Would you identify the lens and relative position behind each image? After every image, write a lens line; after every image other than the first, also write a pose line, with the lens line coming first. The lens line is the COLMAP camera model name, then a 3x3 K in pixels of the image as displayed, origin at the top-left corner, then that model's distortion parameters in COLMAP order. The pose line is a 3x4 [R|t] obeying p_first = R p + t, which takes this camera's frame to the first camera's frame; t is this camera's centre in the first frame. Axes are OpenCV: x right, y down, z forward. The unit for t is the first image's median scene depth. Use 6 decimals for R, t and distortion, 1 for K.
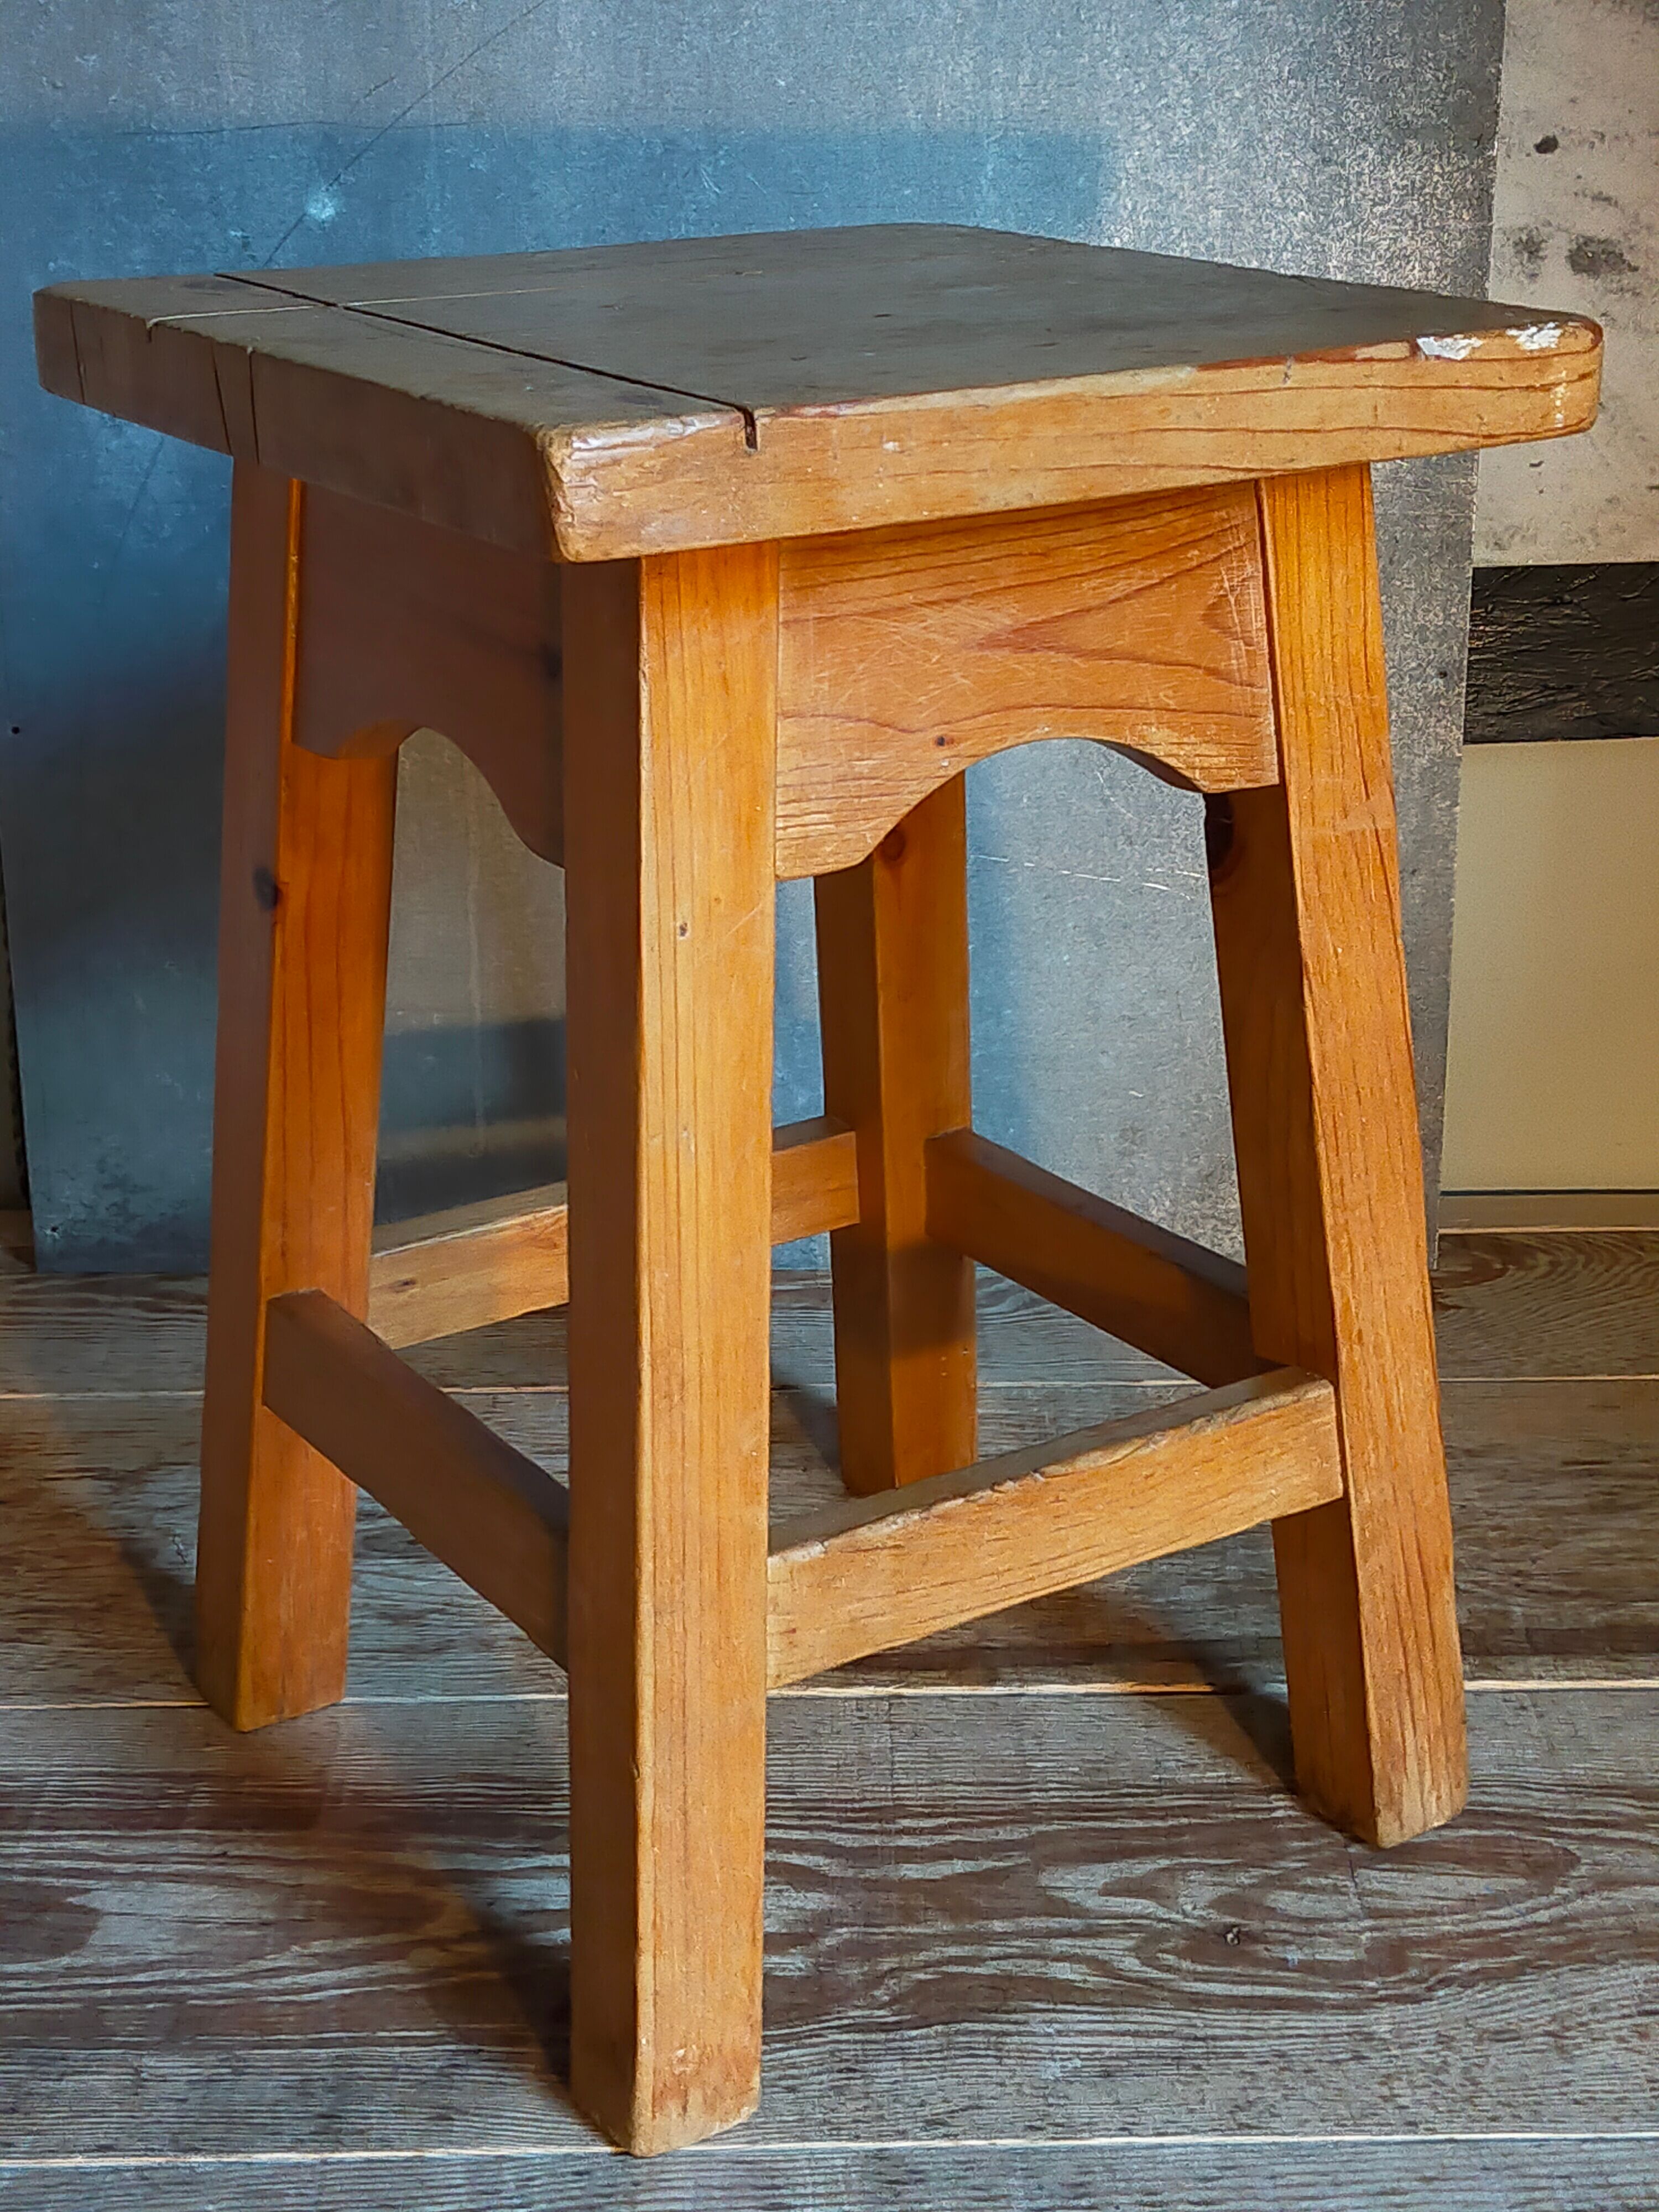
lens RADIAL K [[3366.9, 0, 863.4], [0, 3366.9, 1124.1], [0, 0, 1]] dist [0.085759, 0.000000]
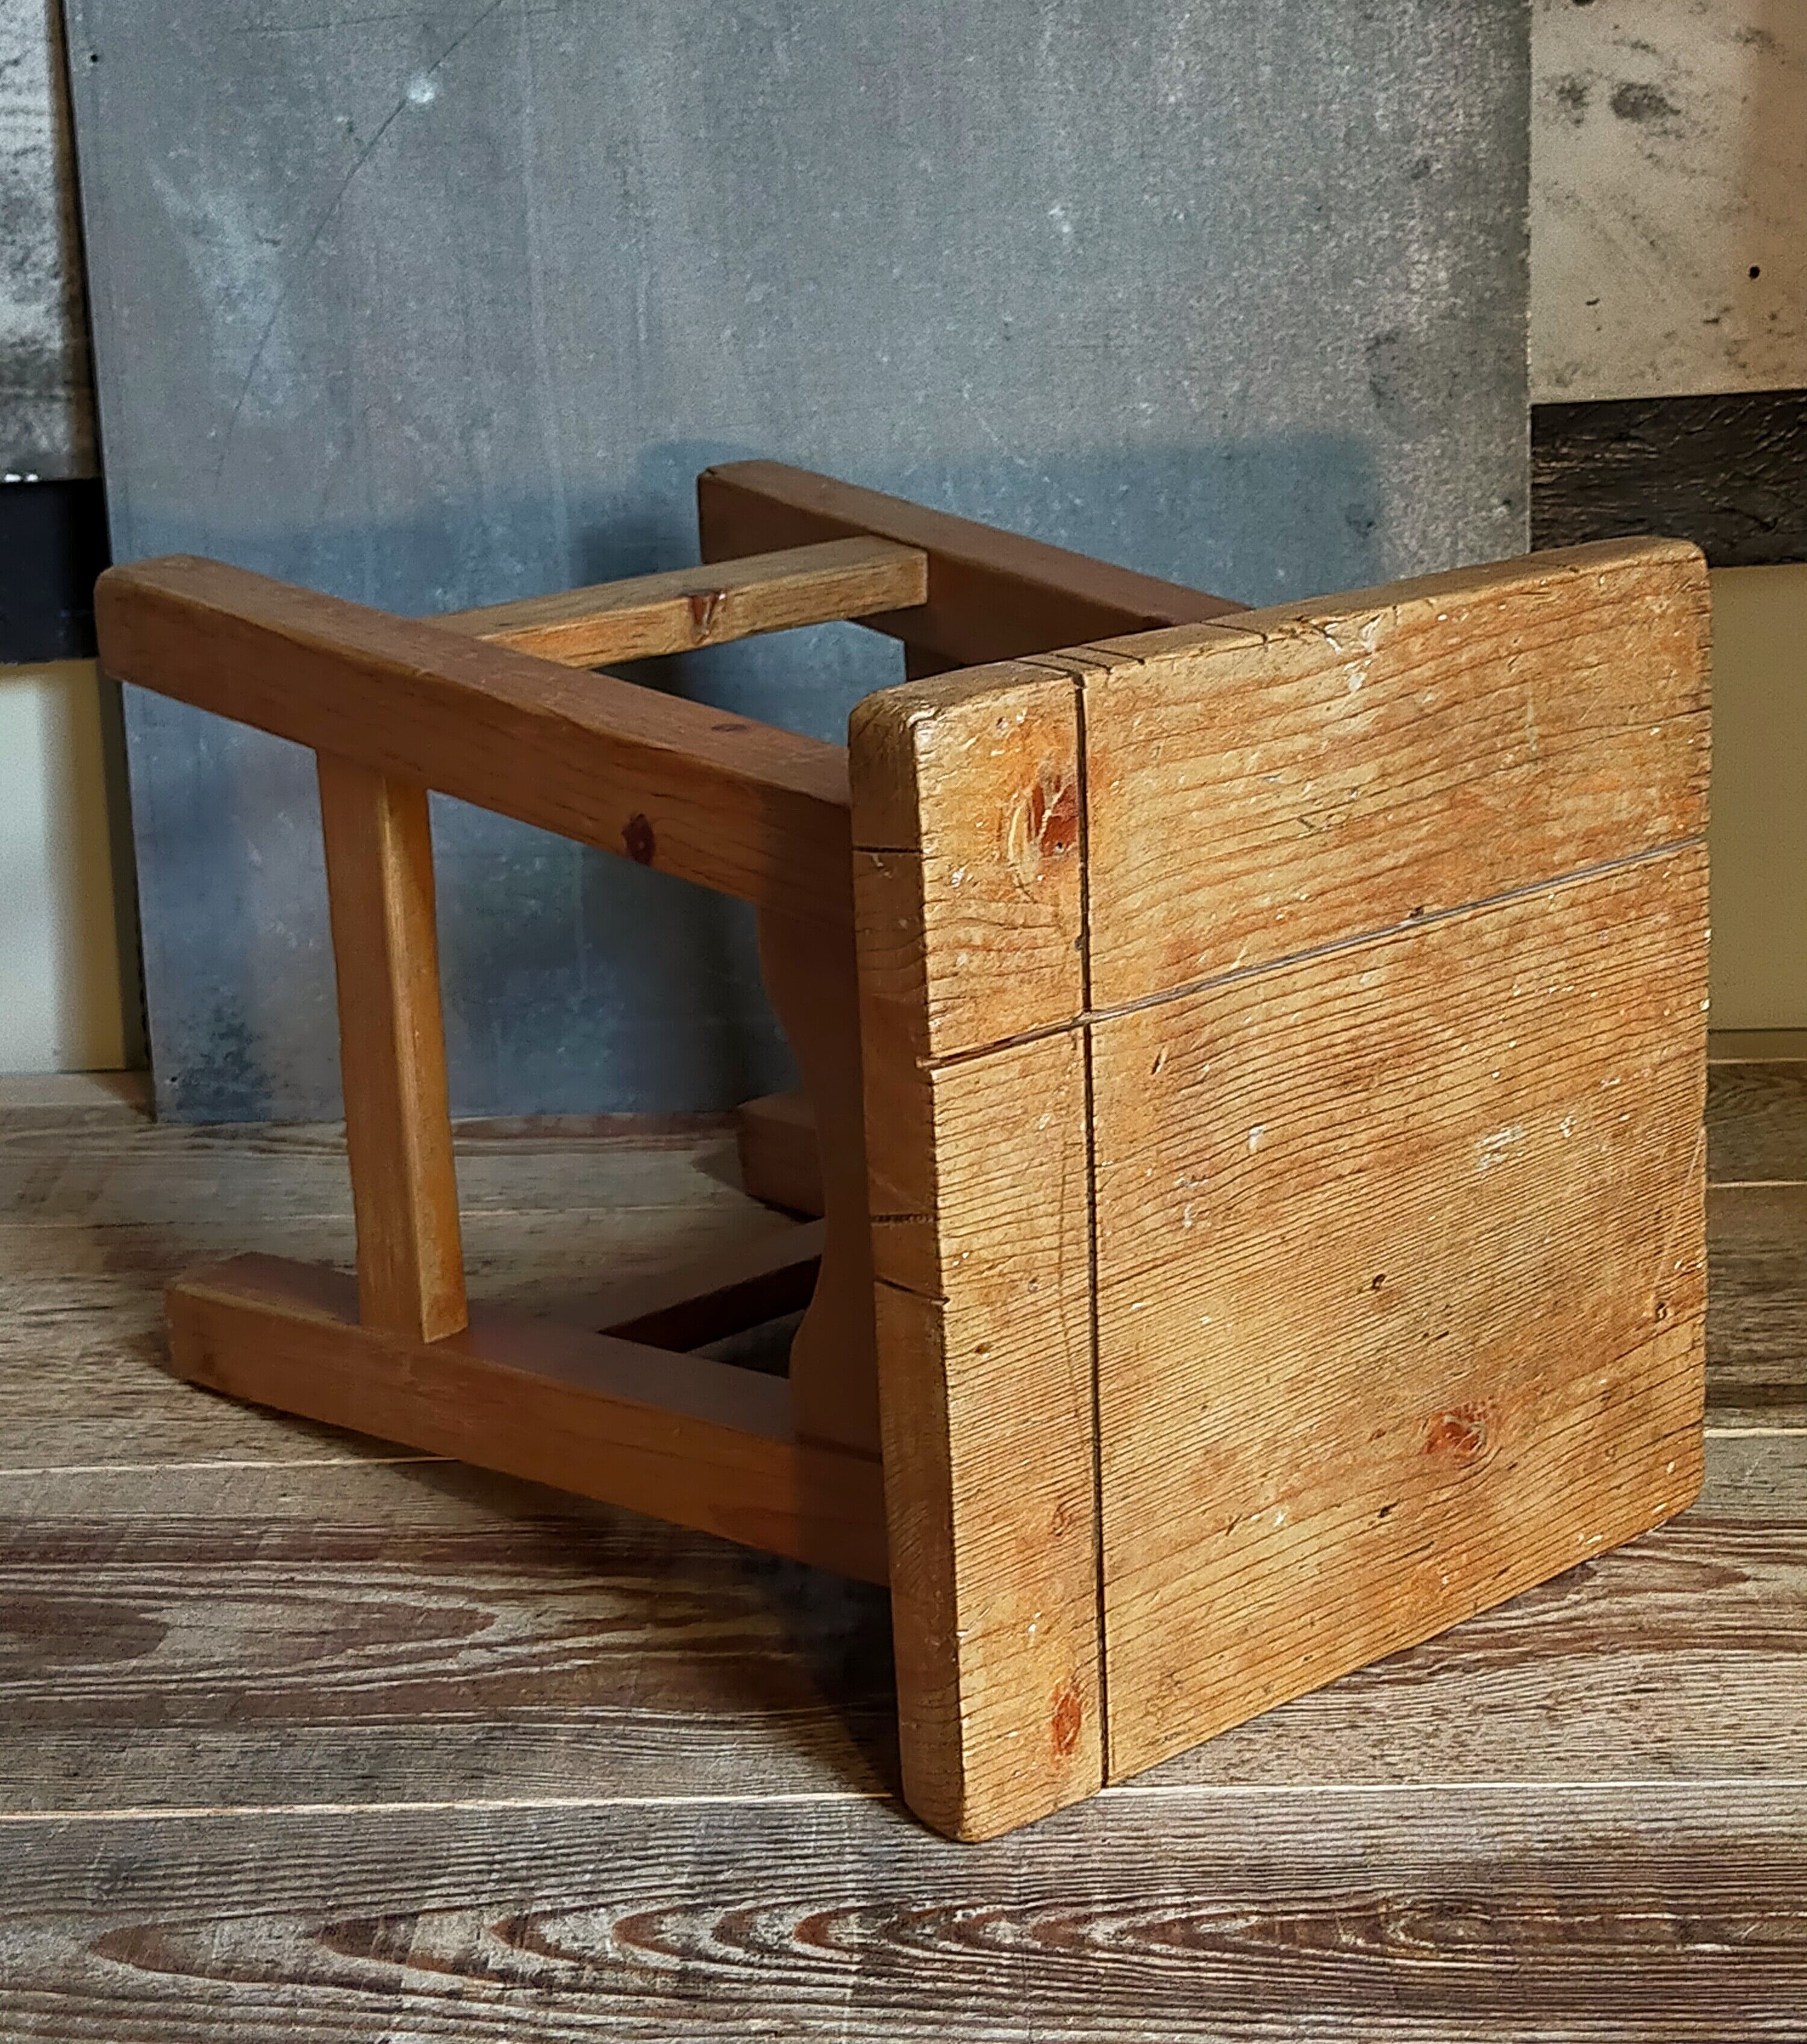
lens RADIAL K [[3667.0, 0, 922.6], [0, 3667.0, 843.1], [0, 0, 1]] dist [0.091332, 0.000000]
pose [[0.997915, -0.019822, -0.061415, 0.084000], [0.013202, 0.994238, -0.106384, 0.117770], [0.063170, 0.105351, 0.992427, -0.148334]]
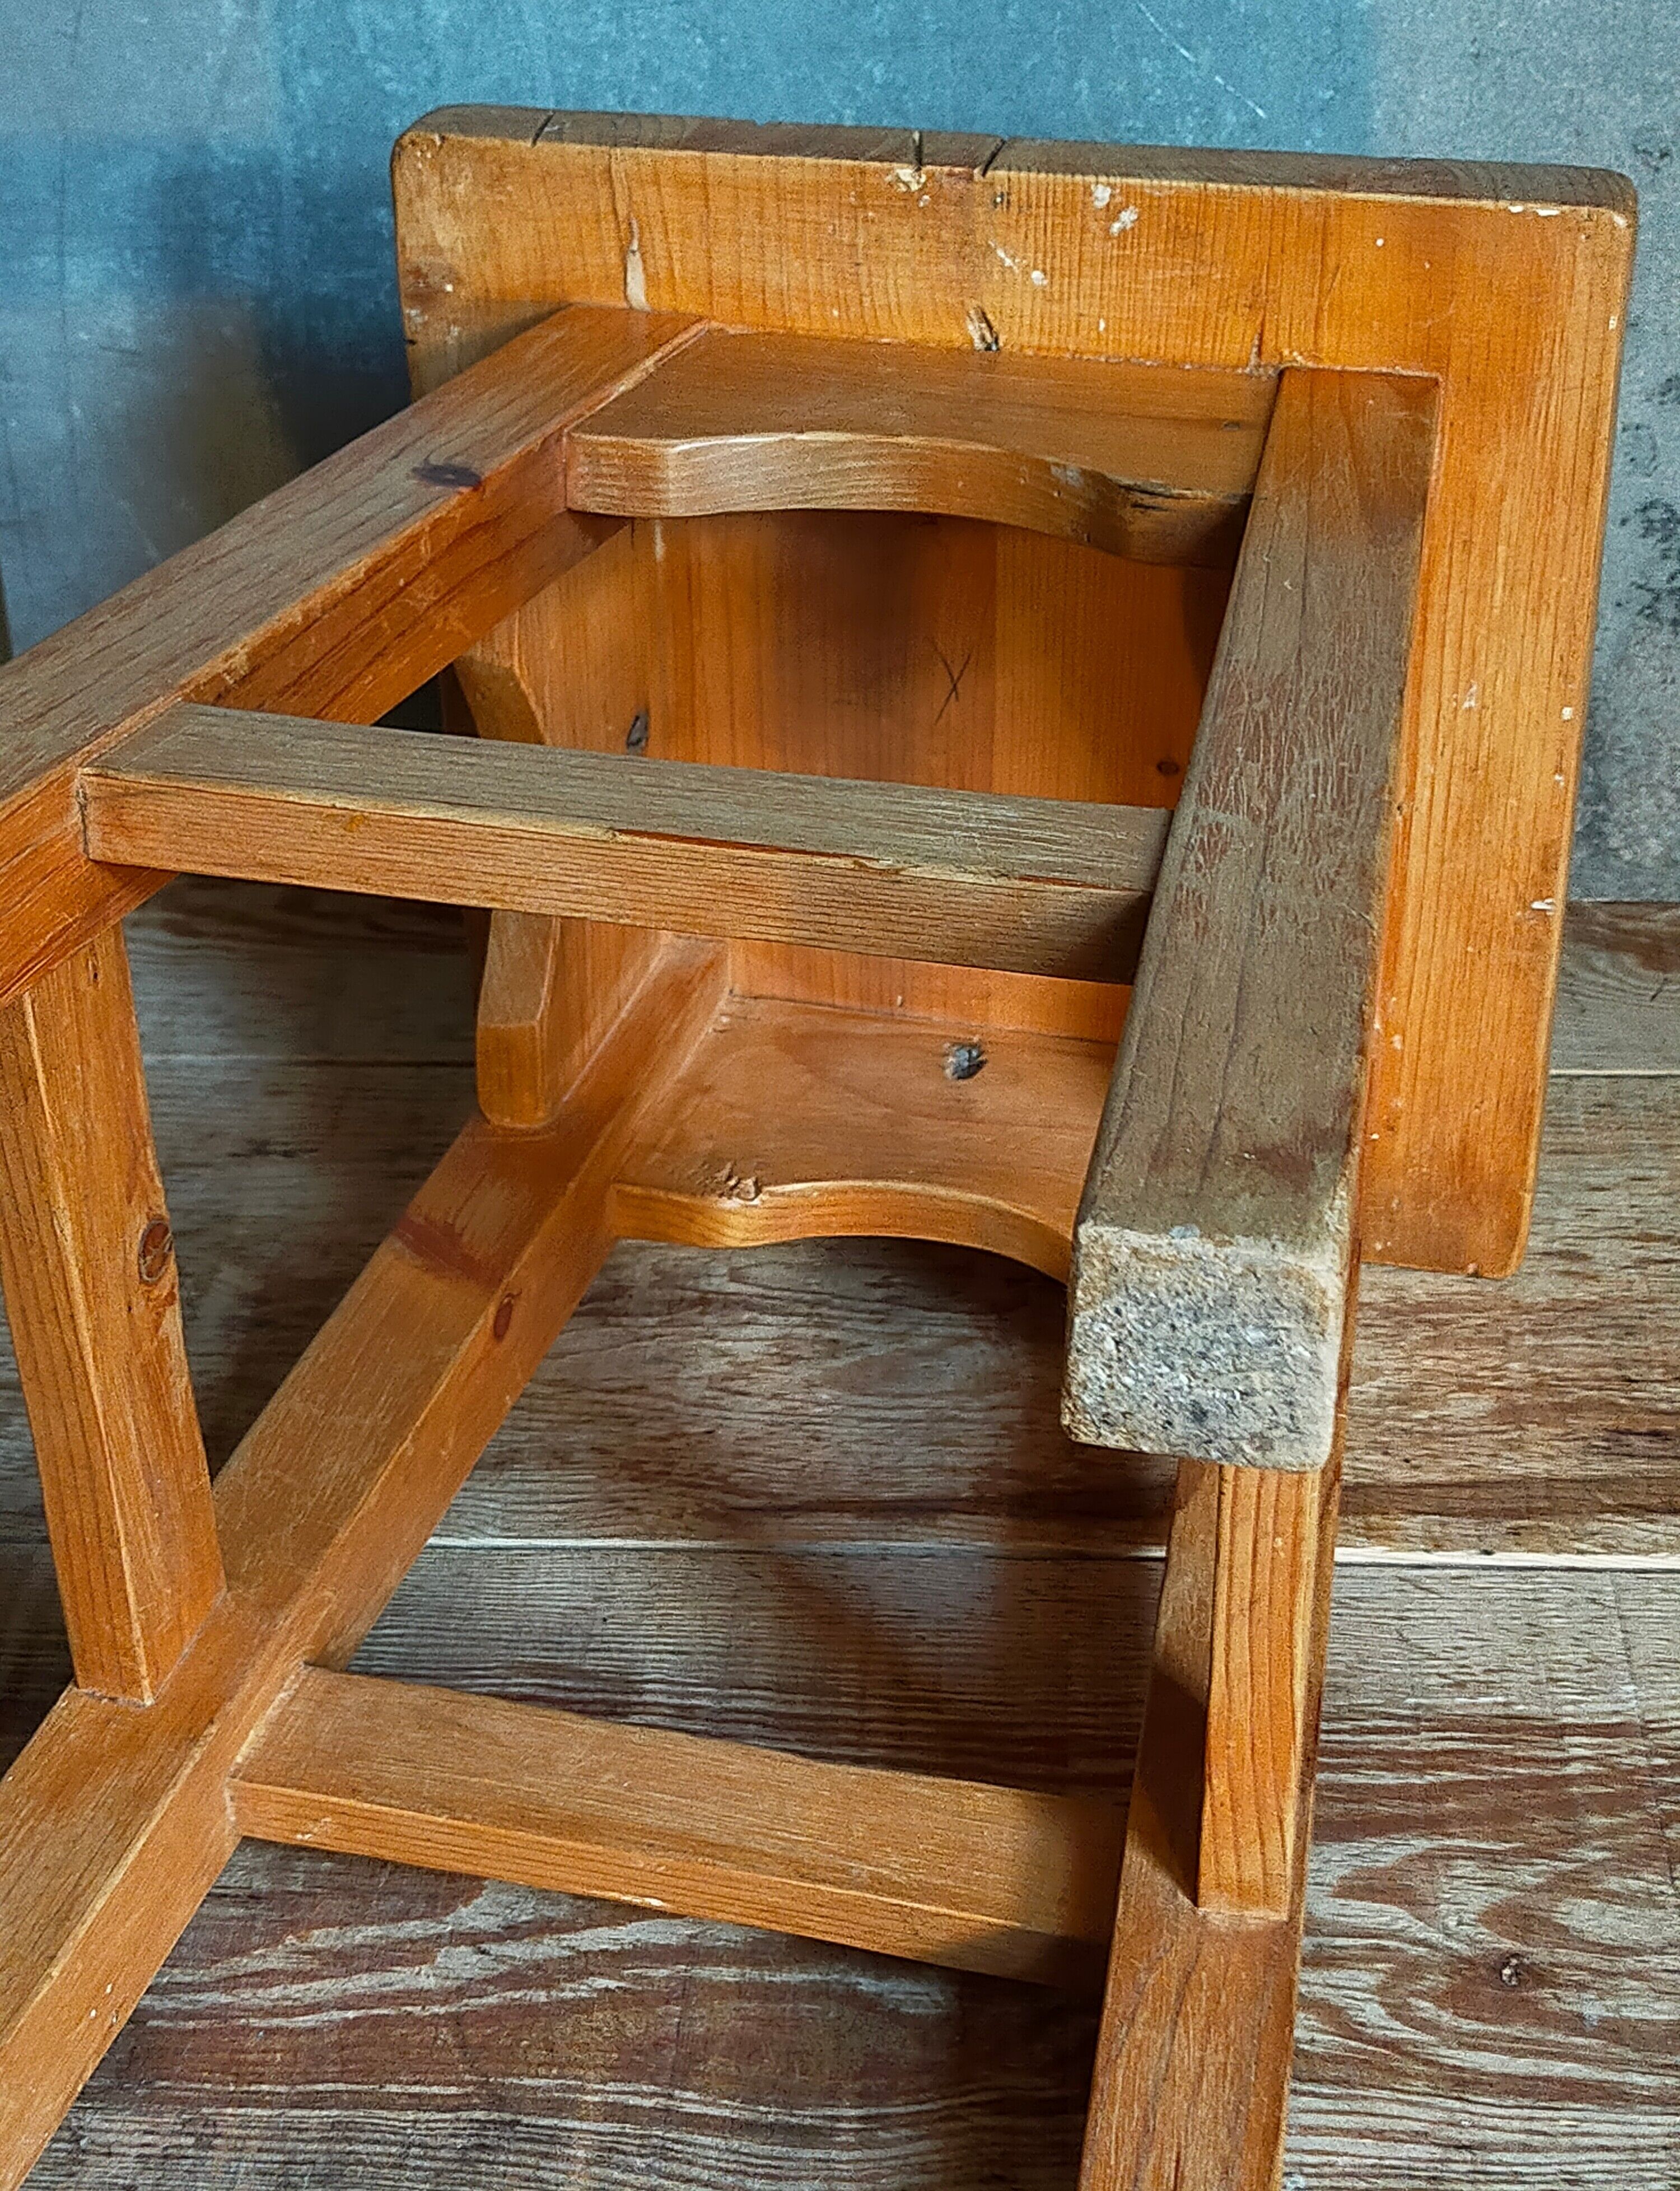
lens RADIAL K [[3429.3, 0, 841.3], [0, 3429.3, 1091.5], [0, 0, 1]] dist [0.079900, 0.000000]
pose [[0.997402, 0.021924, -0.068620, 0.008530], [-0.007587, 0.979235, 0.202584, -0.108510], [0.071637, -0.201537, 0.976858, 0.273803]]
